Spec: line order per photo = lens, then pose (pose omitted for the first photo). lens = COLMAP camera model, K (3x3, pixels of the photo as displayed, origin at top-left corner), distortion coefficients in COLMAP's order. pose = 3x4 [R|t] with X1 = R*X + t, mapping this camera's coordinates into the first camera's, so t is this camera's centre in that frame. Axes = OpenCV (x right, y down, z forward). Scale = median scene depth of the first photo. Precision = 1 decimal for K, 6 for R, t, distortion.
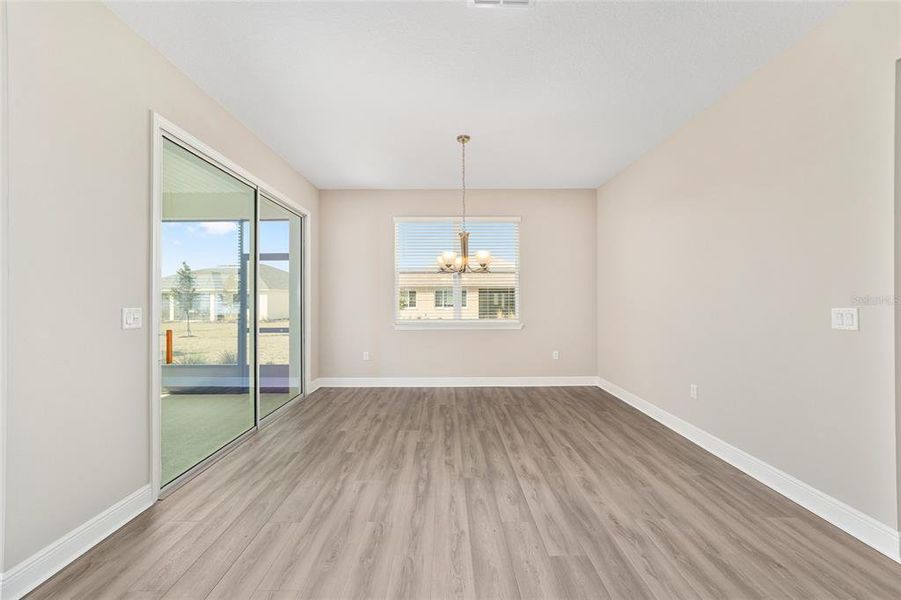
lens RADIAL K [[347.0, 0, 442.3], [0, 347.0, 299.9], [0, 0, 1]] dist [-0.005243, 0.002099]
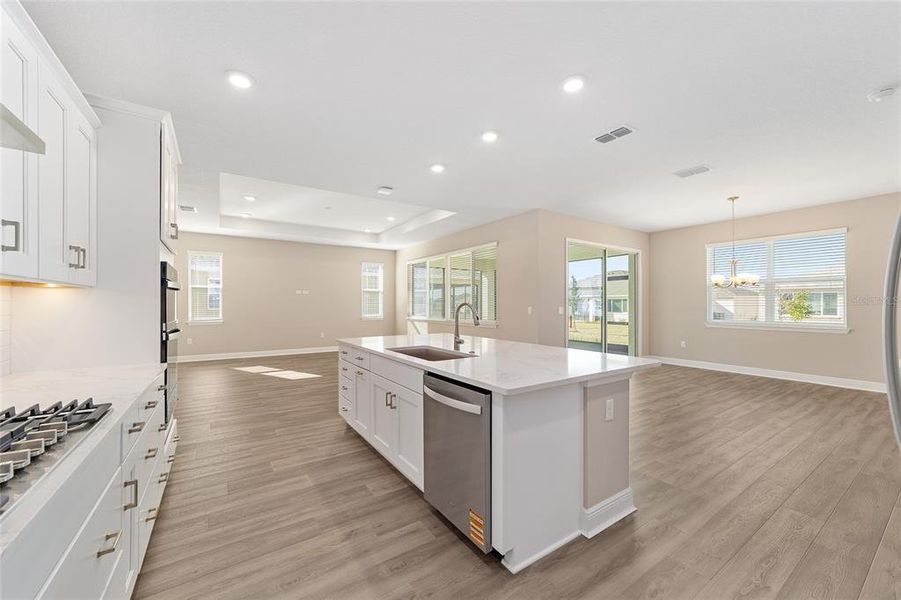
lens RADIAL K [[347.0, 0, 446.5], [0, 347.0, 301.8], [0, 0, 1]] dist [-0.005243, 0.002099]
pose [[0.552141, -0.003823, -0.833742, 0.160149], [-0.003774, 0.999968, -0.007085, -0.000053], [0.833743, 0.007058, 0.552108, -0.222371]]
